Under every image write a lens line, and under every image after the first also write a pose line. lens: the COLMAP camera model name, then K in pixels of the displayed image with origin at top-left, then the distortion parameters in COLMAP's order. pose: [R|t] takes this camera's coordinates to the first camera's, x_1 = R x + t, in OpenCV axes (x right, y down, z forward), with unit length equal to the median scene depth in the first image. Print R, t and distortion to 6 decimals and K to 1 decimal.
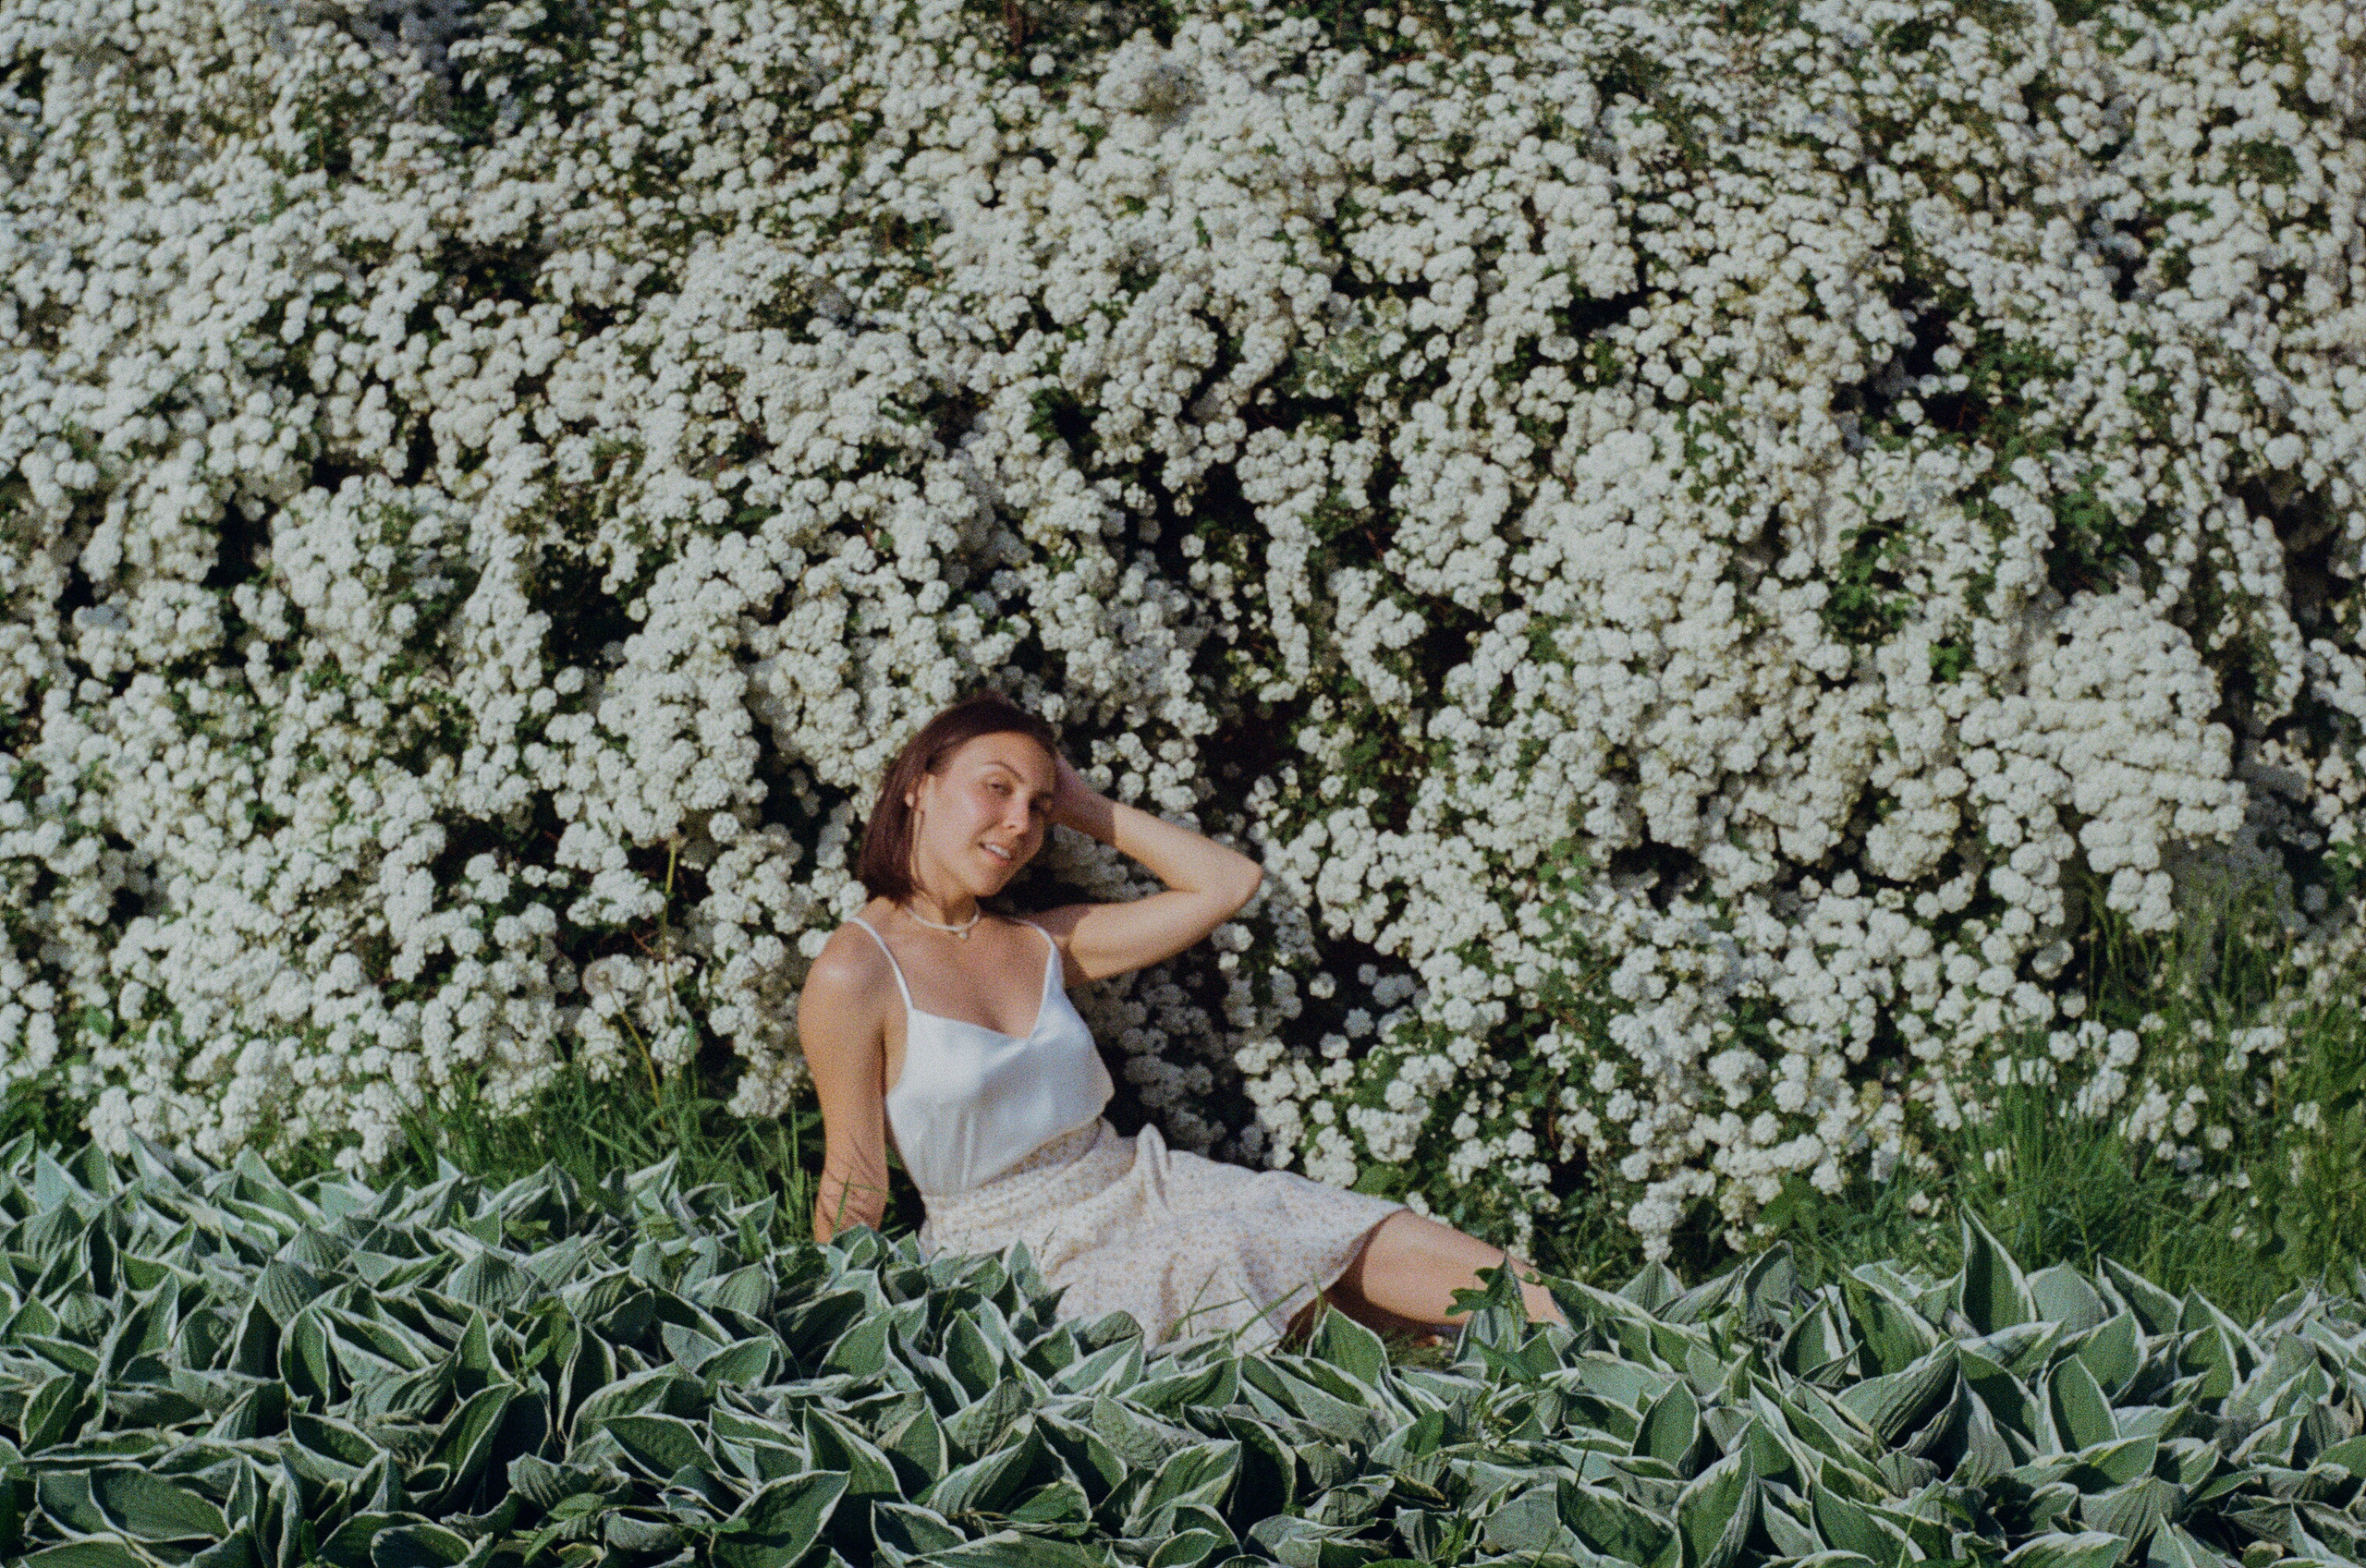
lens RADIAL K [[3706.7, 0, 1183.9], [0, 3706.7, 925.7], [0, 0, 1]] dist [0.031732, -0.036814]
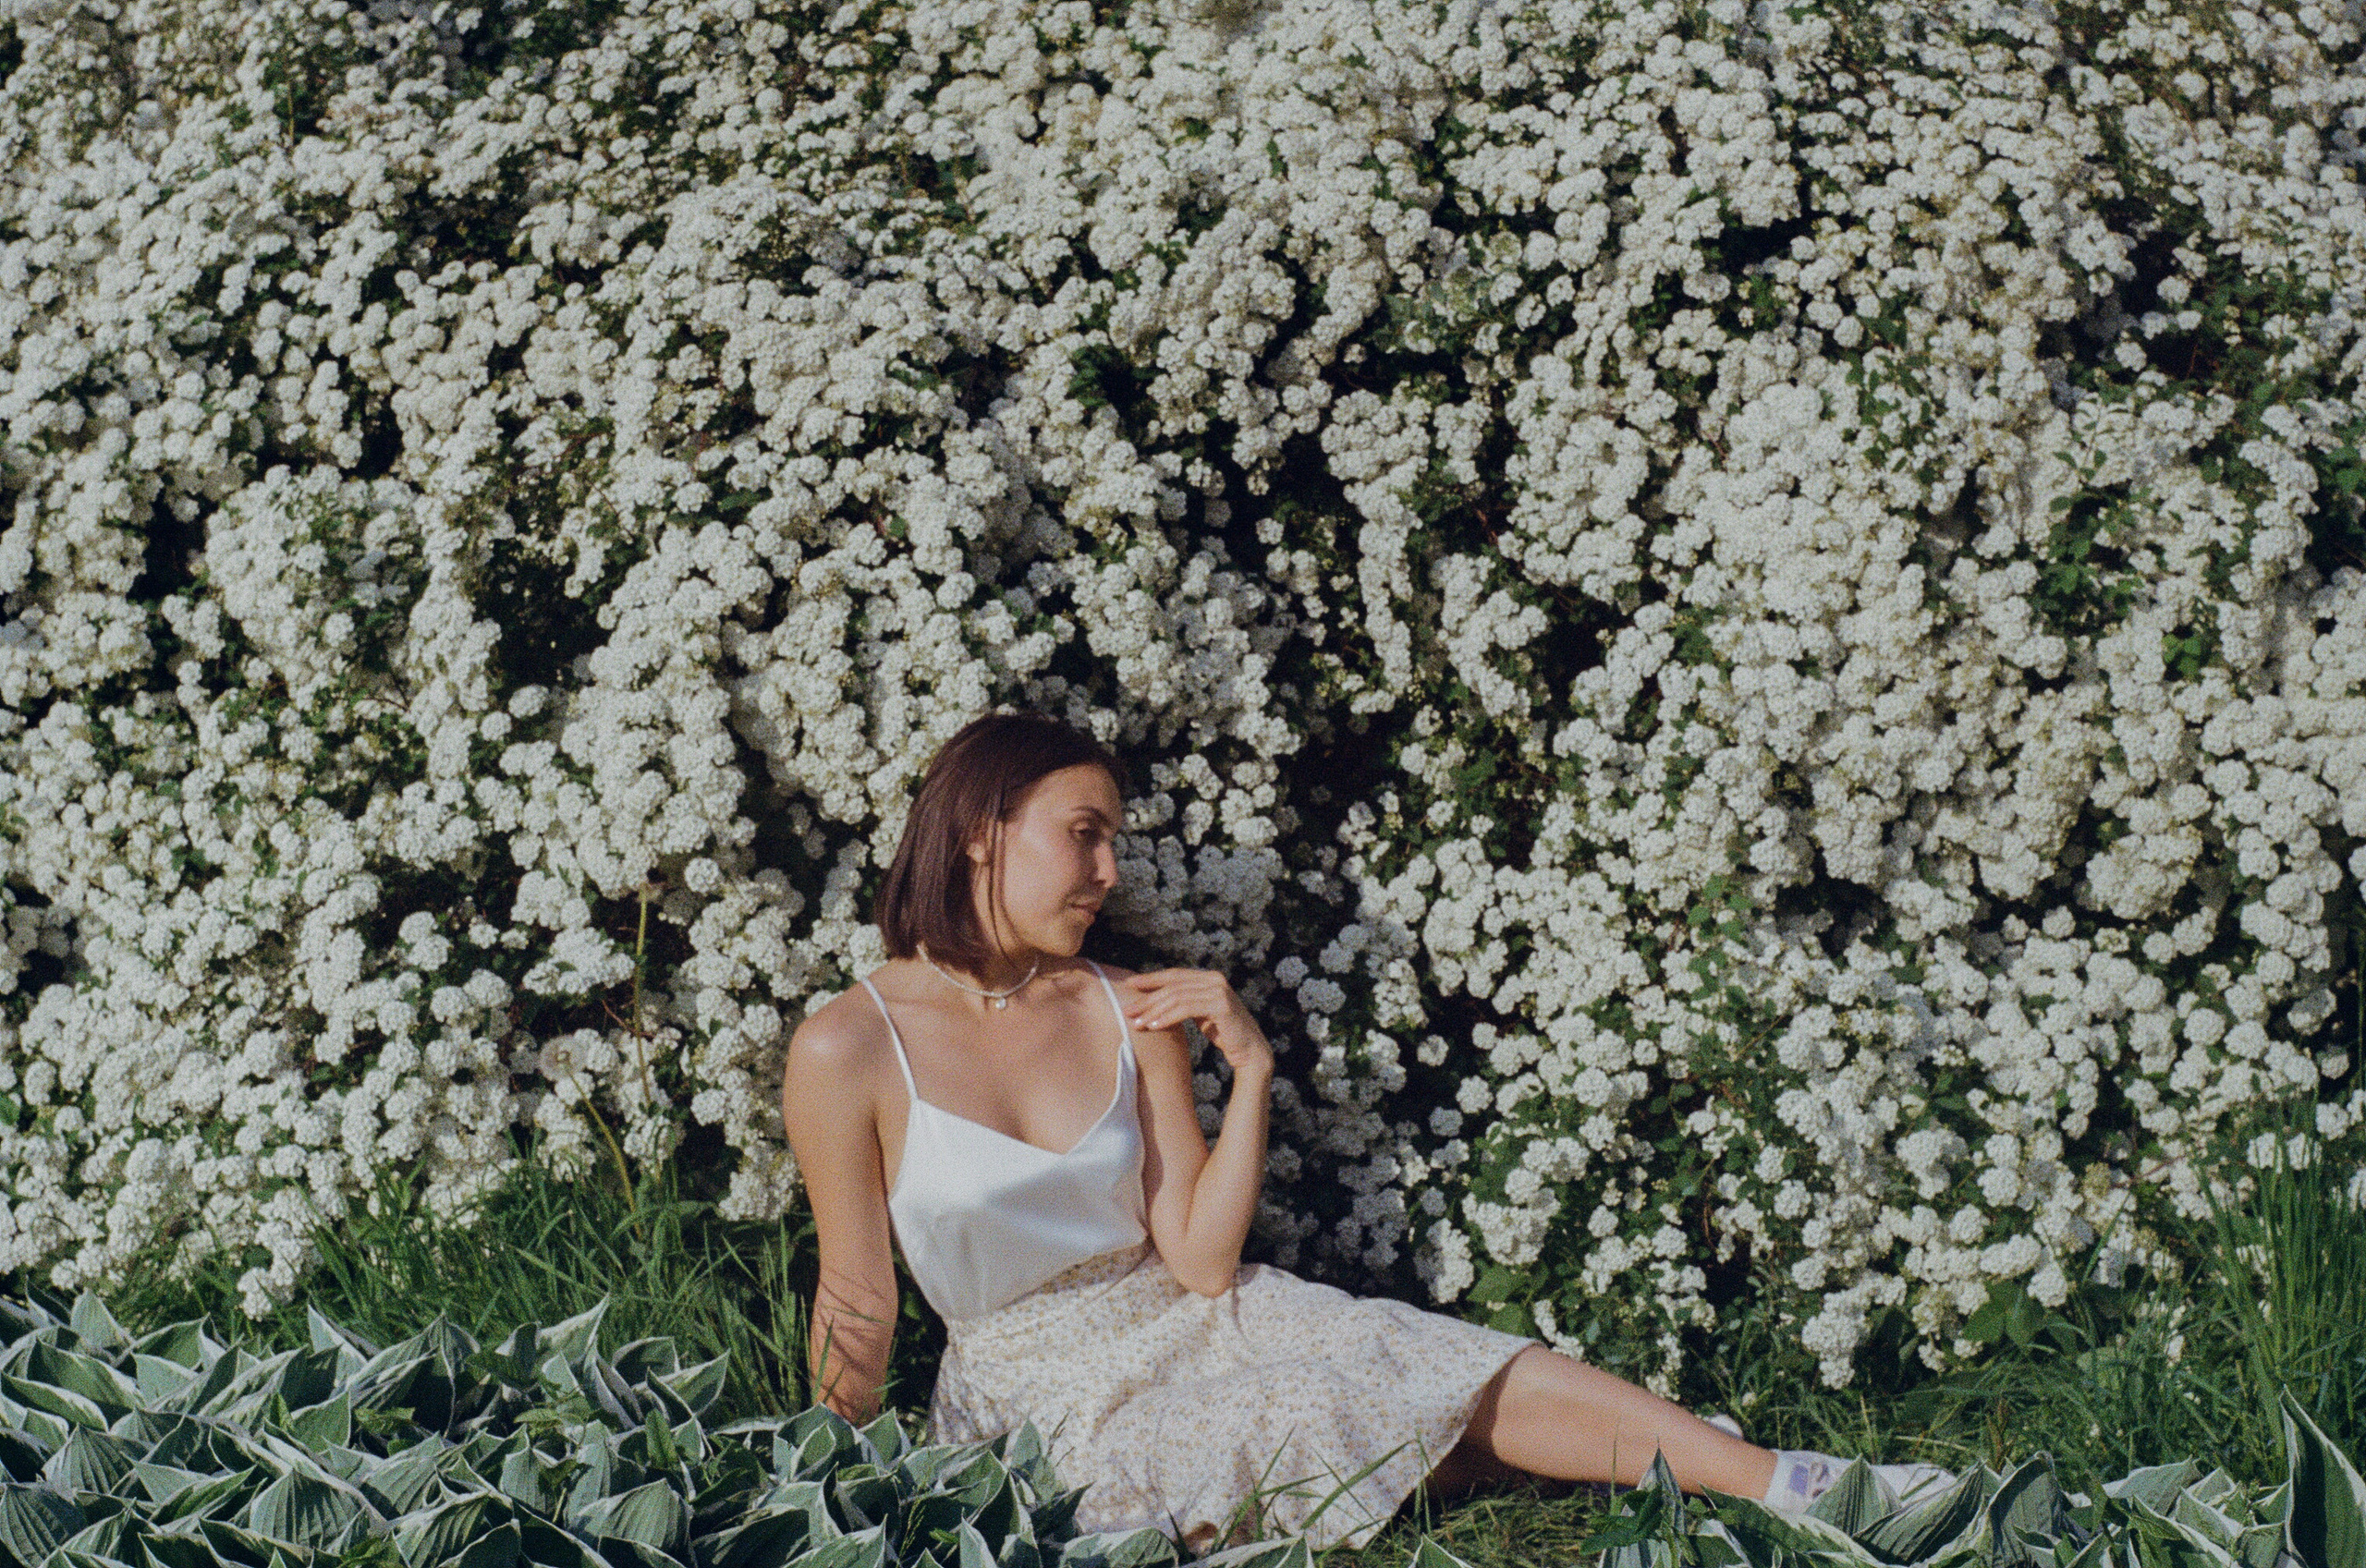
lens RADIAL K [[3706.7, 0, 1183.9], [0, 3706.7, 925.7], [0, 0, 1]] dist [0.031732, -0.036814]
pose [[0.999155, -0.012301, -0.039206, 0.015152], [0.012222, 0.999923, -0.002254, -0.011338], [0.039230, 0.001773, 0.999229, 0.161239]]
